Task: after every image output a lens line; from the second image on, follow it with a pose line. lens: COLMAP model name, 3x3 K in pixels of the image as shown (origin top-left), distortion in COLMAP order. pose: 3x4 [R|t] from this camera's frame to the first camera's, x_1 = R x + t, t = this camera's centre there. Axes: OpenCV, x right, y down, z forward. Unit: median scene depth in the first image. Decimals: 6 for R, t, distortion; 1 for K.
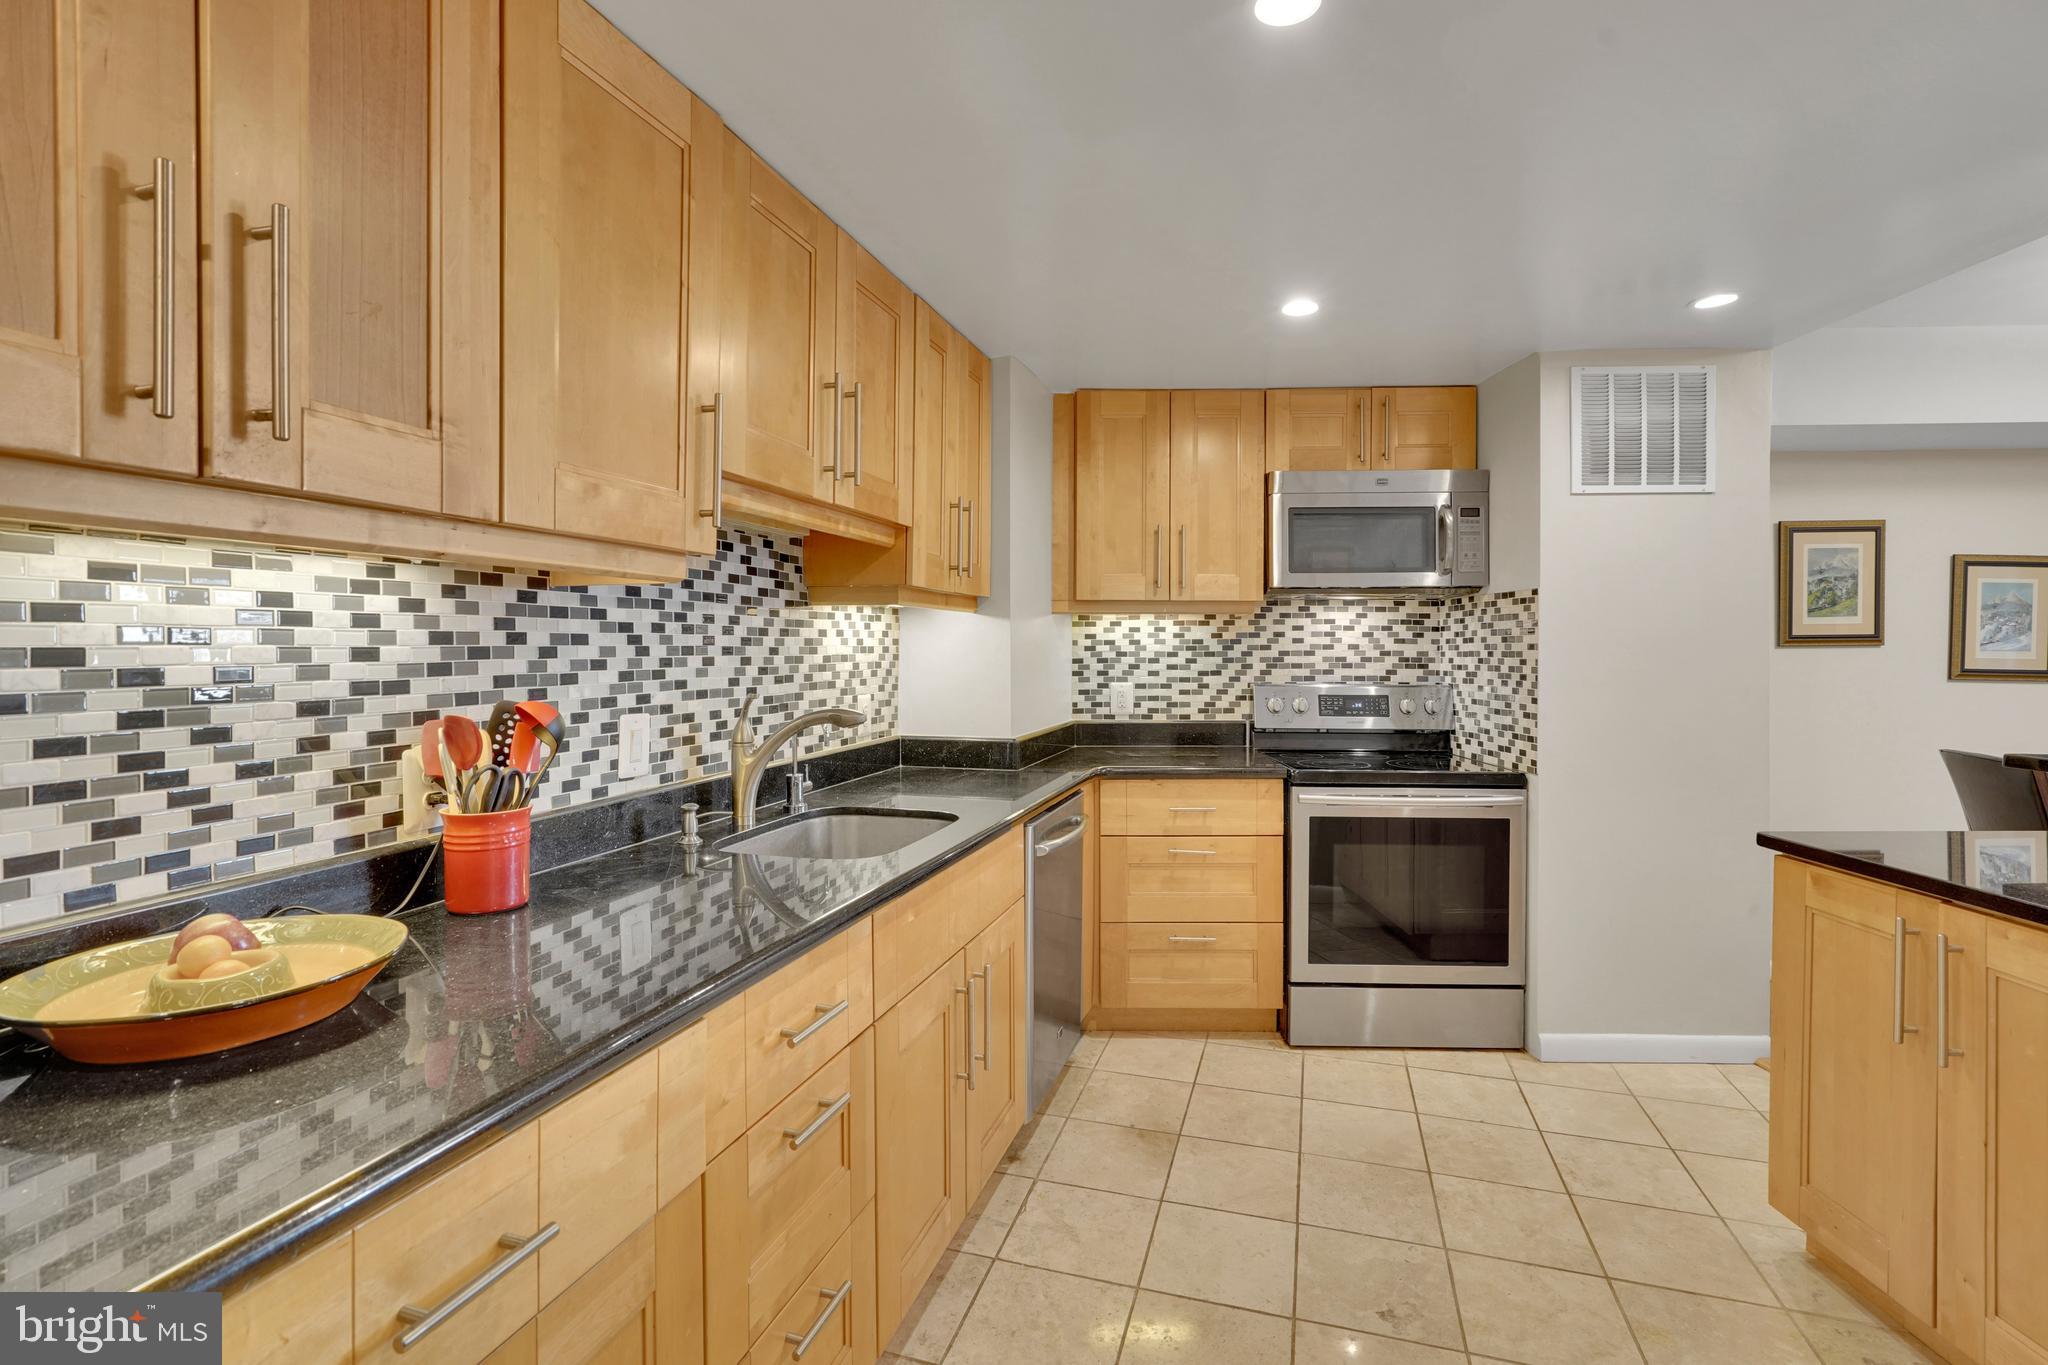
lens RADIAL K [[941.5, 0, 1021.3], [0, 941.5, 654.6], [0, 0, 1]] dist [-0.009259, 0.004500]
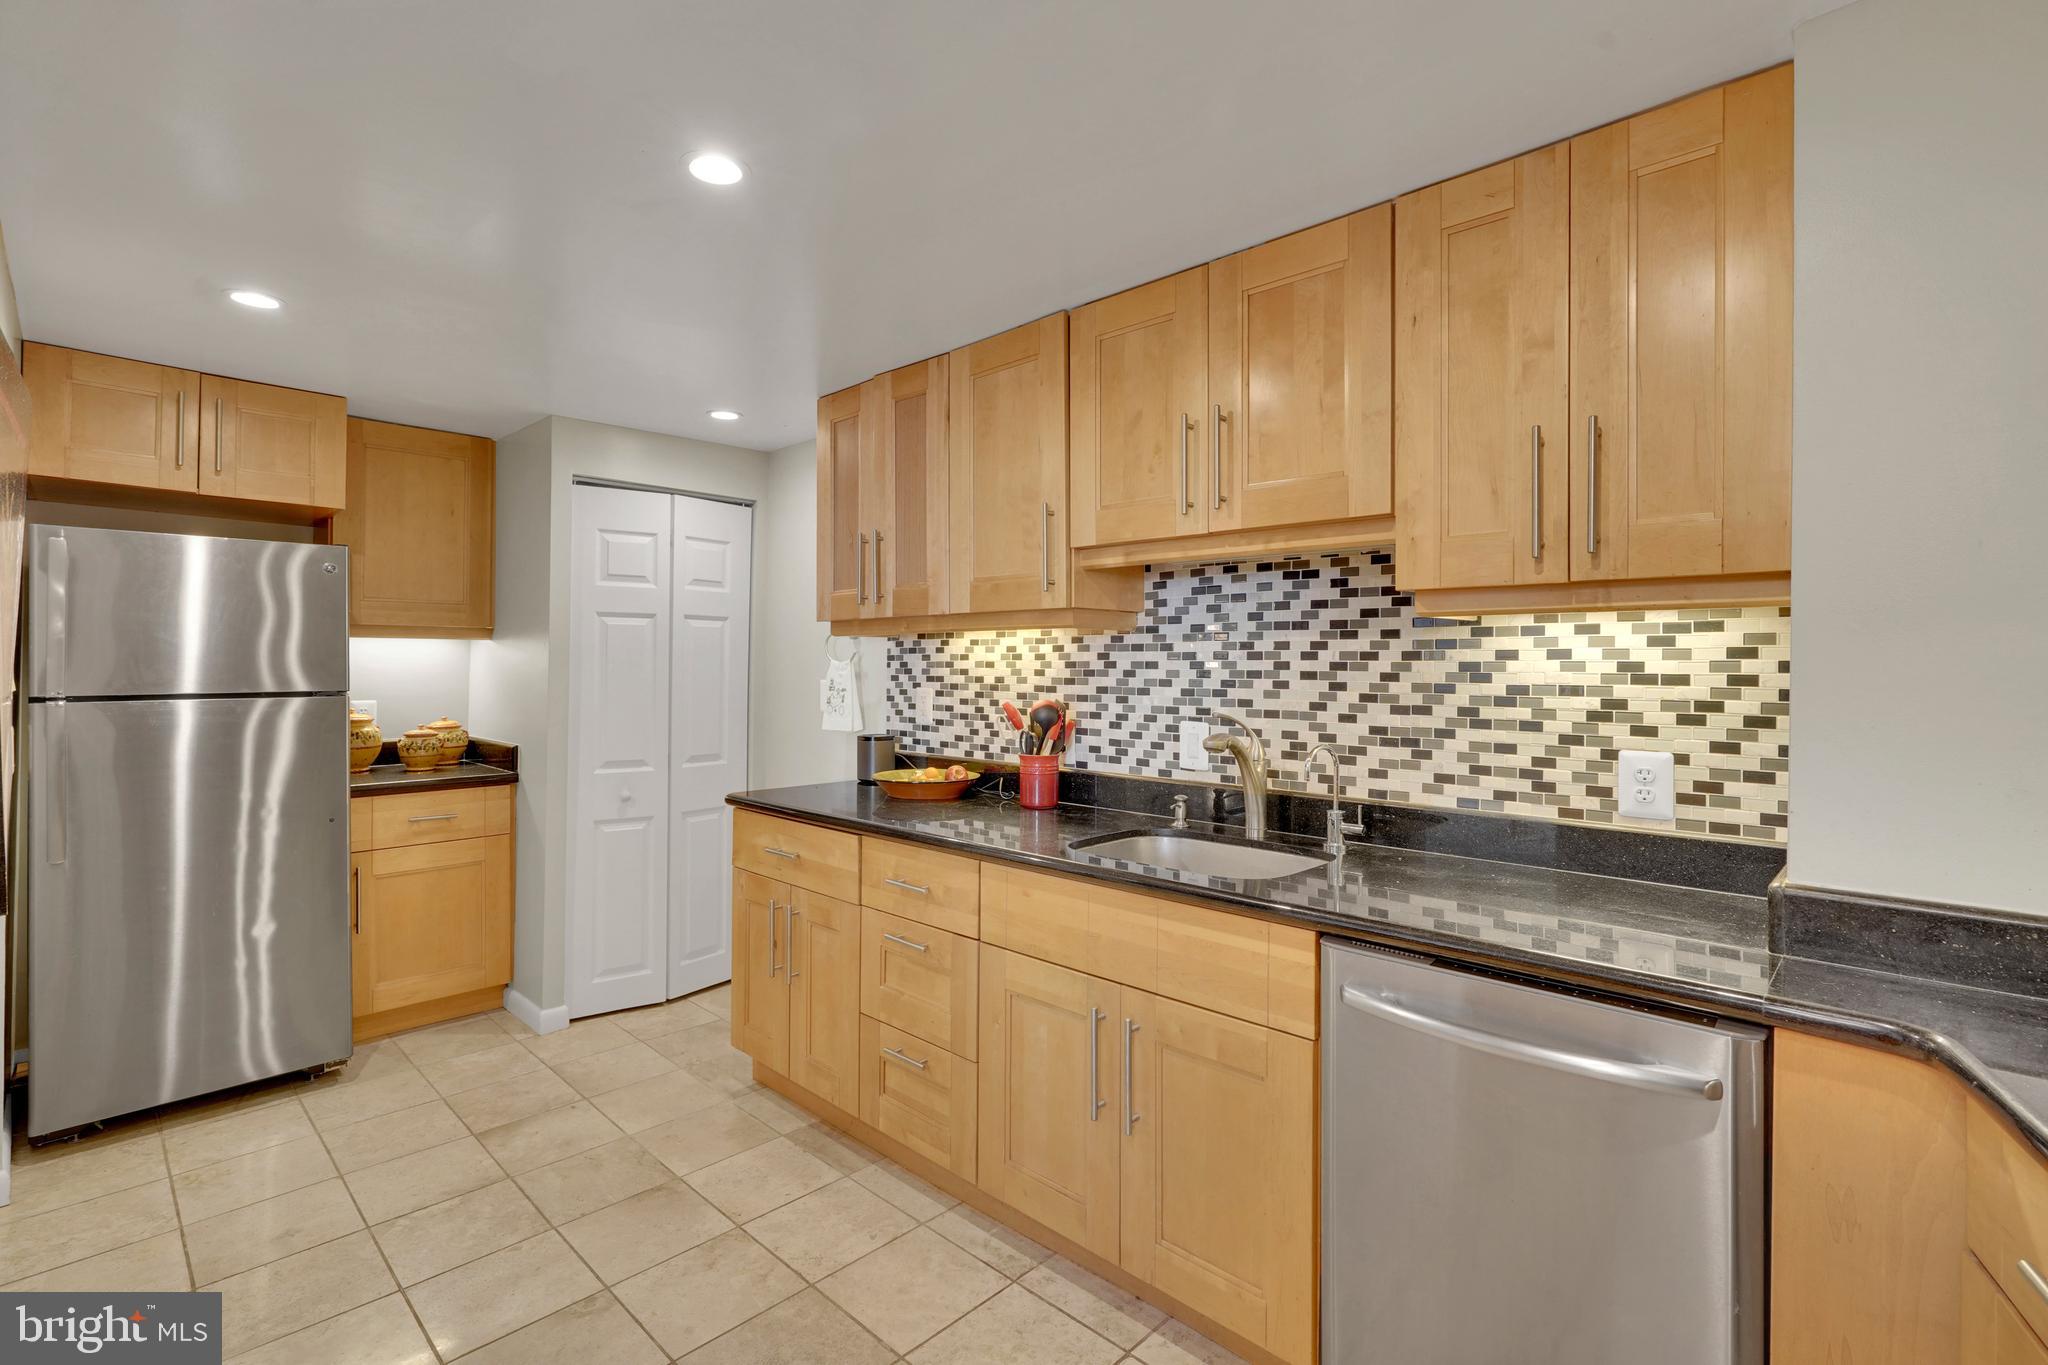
lens RADIAL K [[941.5, 0, 1028.4], [0, 941.5, 656.7], [0, 0, 1]] dist [-0.009259, 0.004500]
pose [[-0.451061, -0.008656, -0.892451, 0.573253], [-0.011080, 0.999930, -0.004099, -0.013022], [0.892424, 0.008040, -0.451126, 0.914668]]
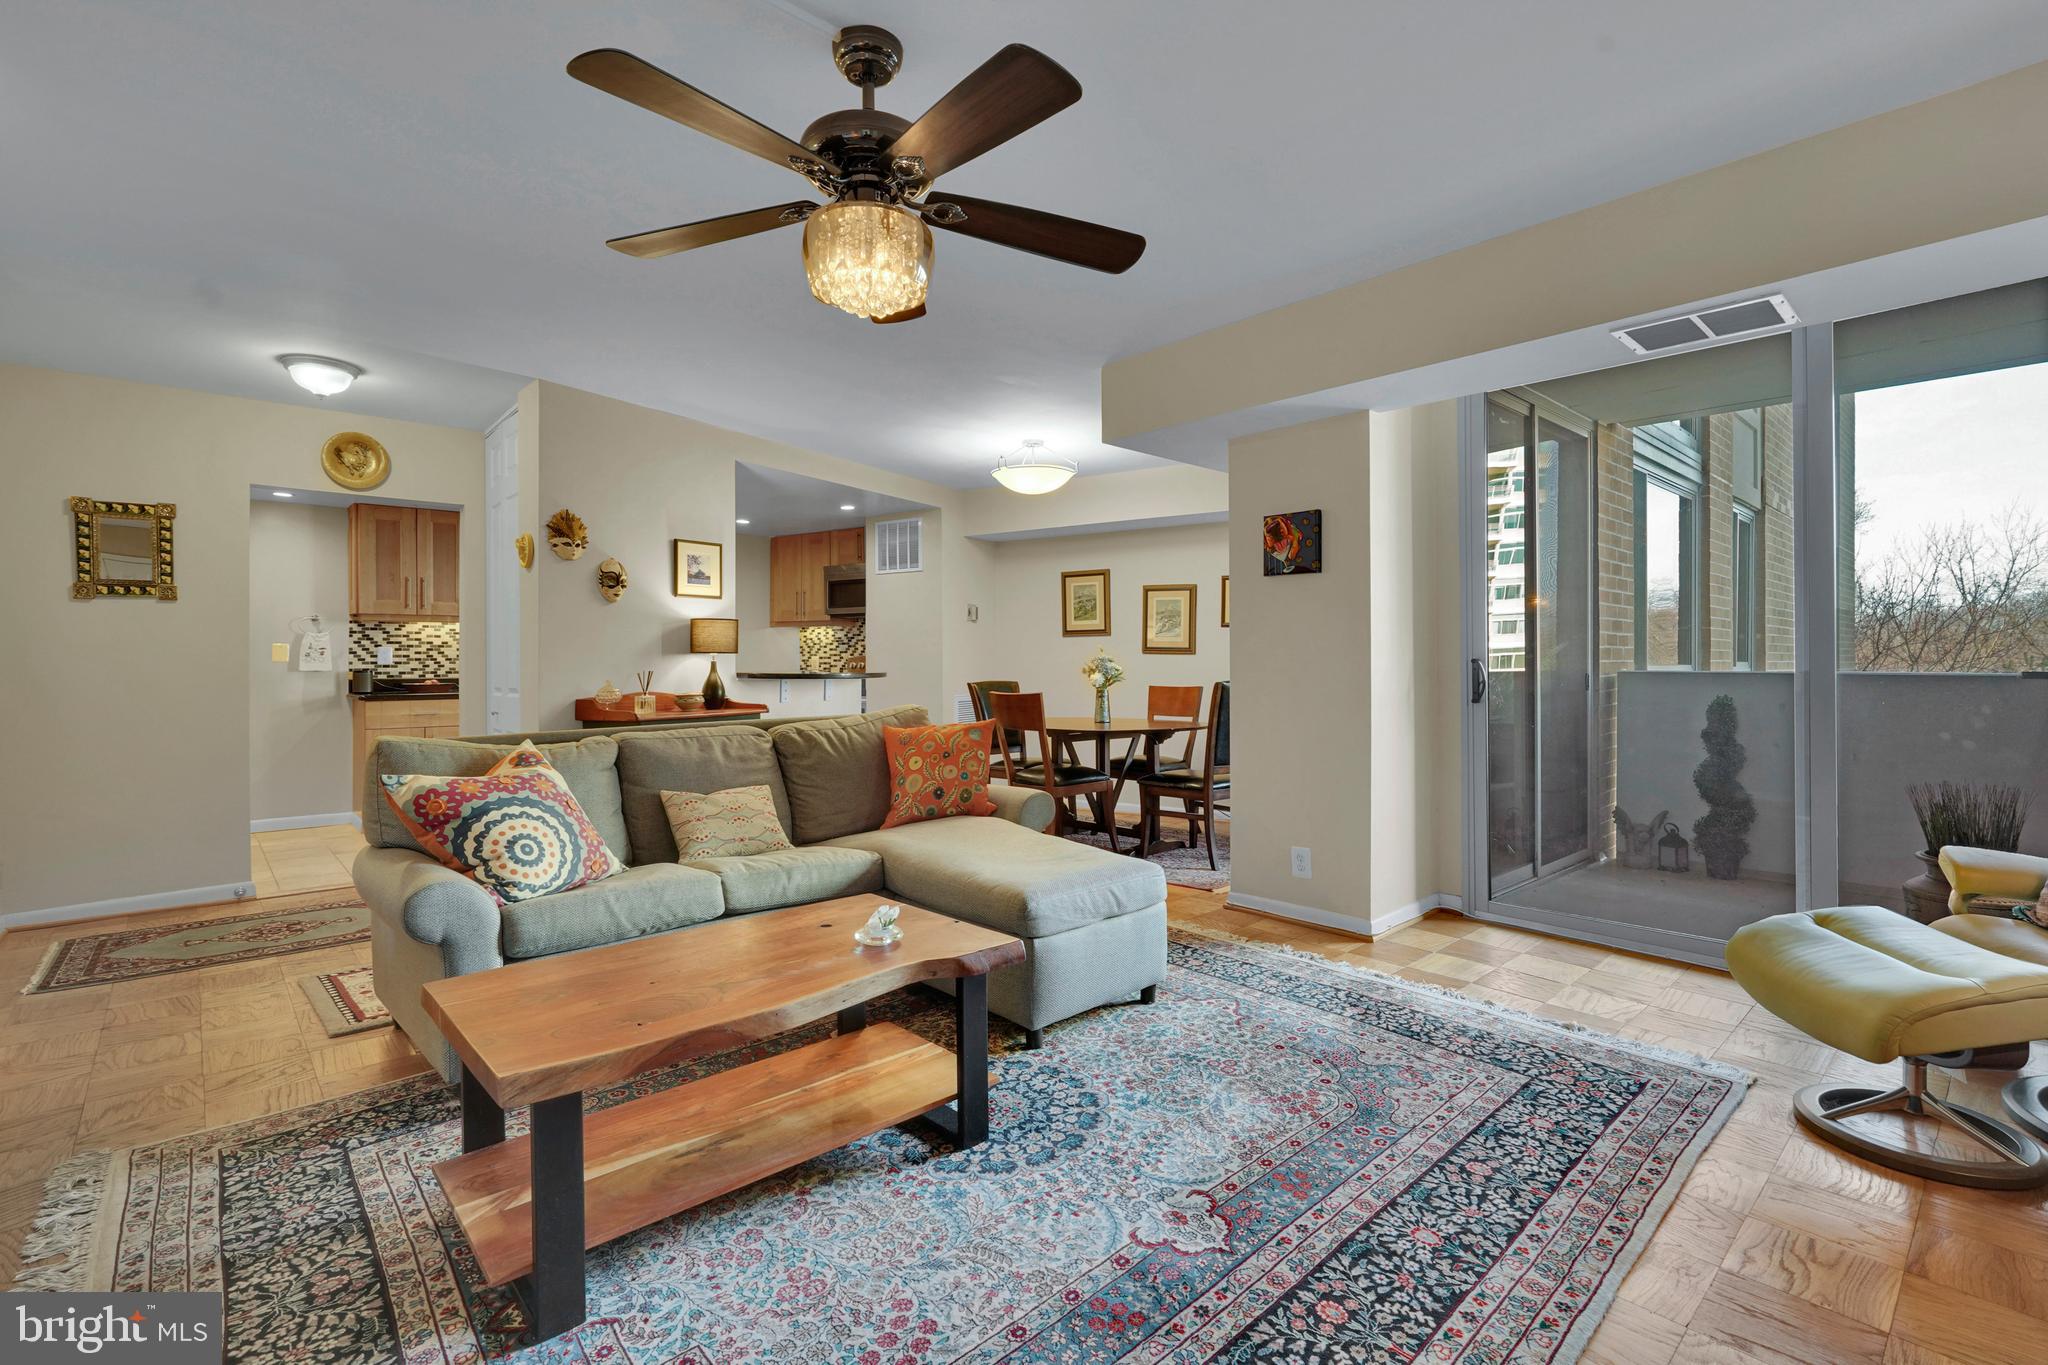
lens RADIAL K [[941.5, 0, 1012.1], [0, 941.5, 669.5], [0, 0, 1]] dist [-0.009259, 0.004500]
pose [[0.858028, 0.002950, -0.513594, 2.186432], [-0.001269, 0.999993, 0.003625, 0.067640], [0.513601, -0.002459, 0.858026, -0.930888]]
